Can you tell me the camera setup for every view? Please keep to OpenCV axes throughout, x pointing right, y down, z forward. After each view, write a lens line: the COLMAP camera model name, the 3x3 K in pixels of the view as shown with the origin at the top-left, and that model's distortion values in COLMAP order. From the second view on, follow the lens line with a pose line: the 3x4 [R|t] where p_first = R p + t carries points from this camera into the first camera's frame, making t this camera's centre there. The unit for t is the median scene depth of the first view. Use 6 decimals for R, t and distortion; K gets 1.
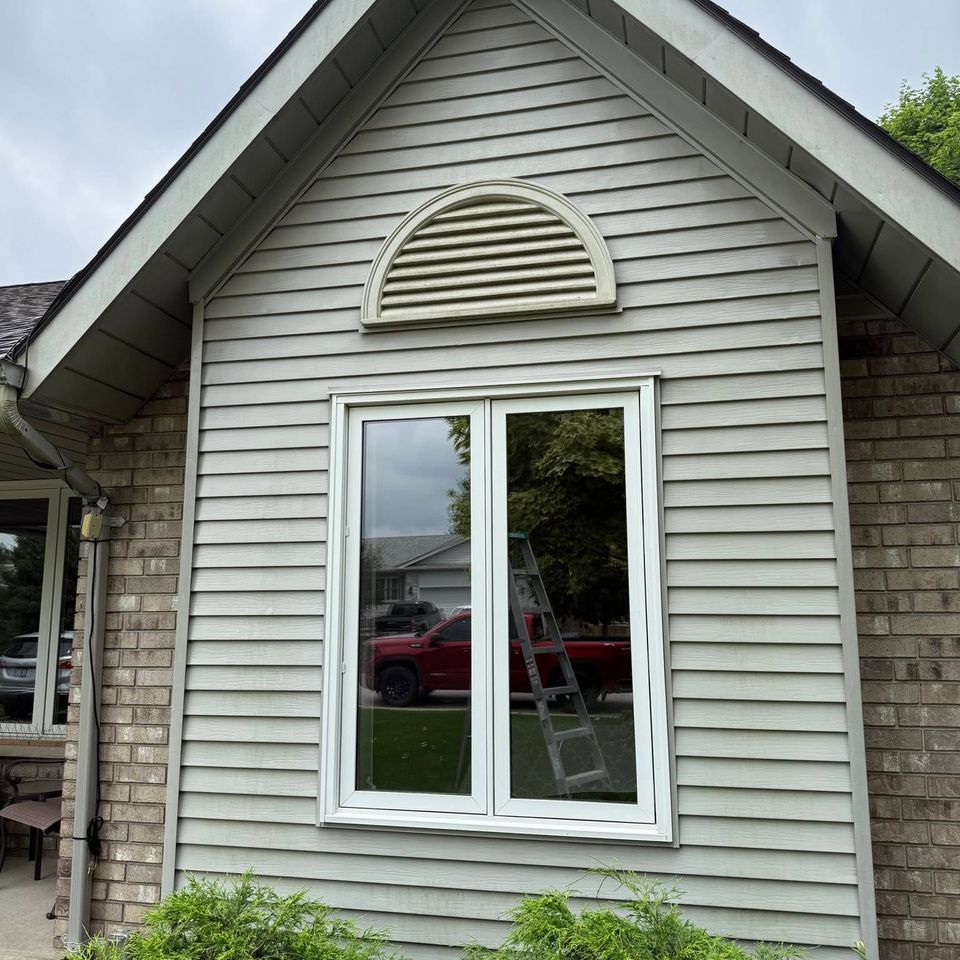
lens RADIAL K [[887.5, 0, 480.0], [0, 887.5, 480.0], [0, 0, 1]] dist [0.010636, 0.008191]
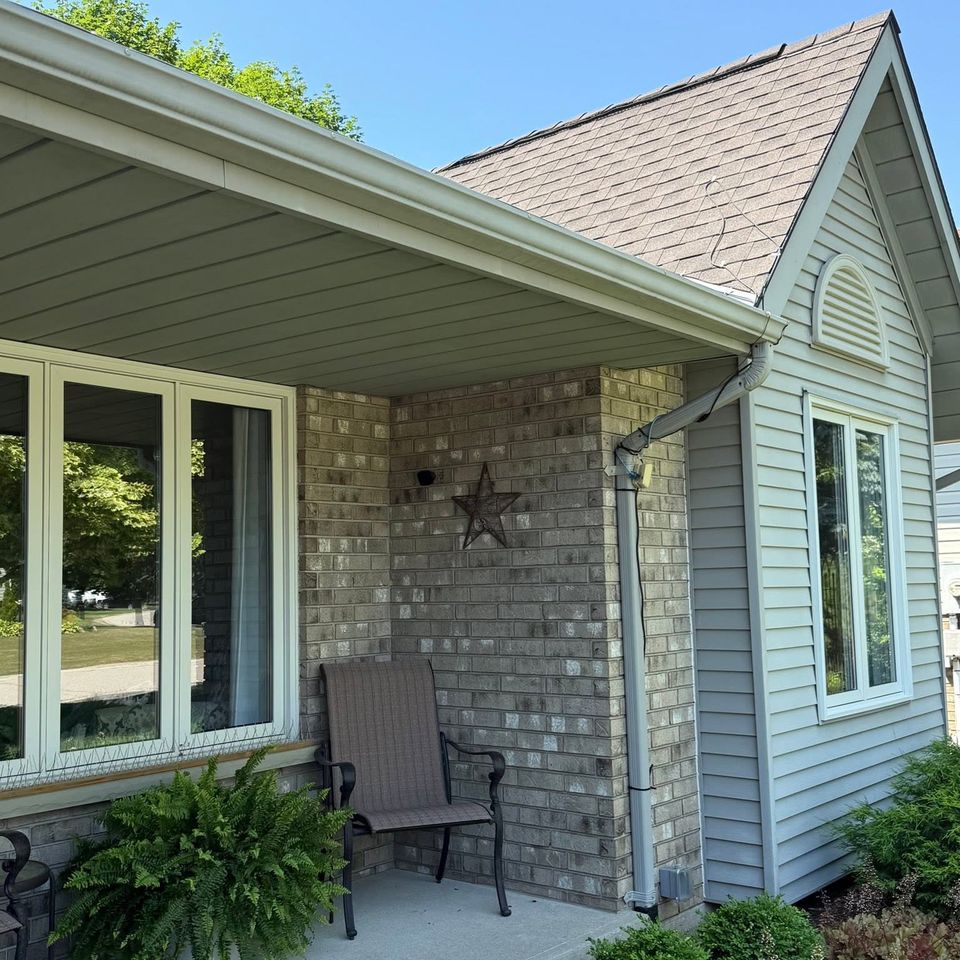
lens RADIAL K [[1151.6, 0, 480.0], [0, 1151.6, 480.0], [0, 0, 1]] dist [0.187609, 0.016658]
pose [[0.416949, 0.068681, 0.906331, -1.700293], [-0.127494, 0.991702, -0.016498, 0.101972], [-0.899944, -0.108673, 0.422245, 0.638343]]
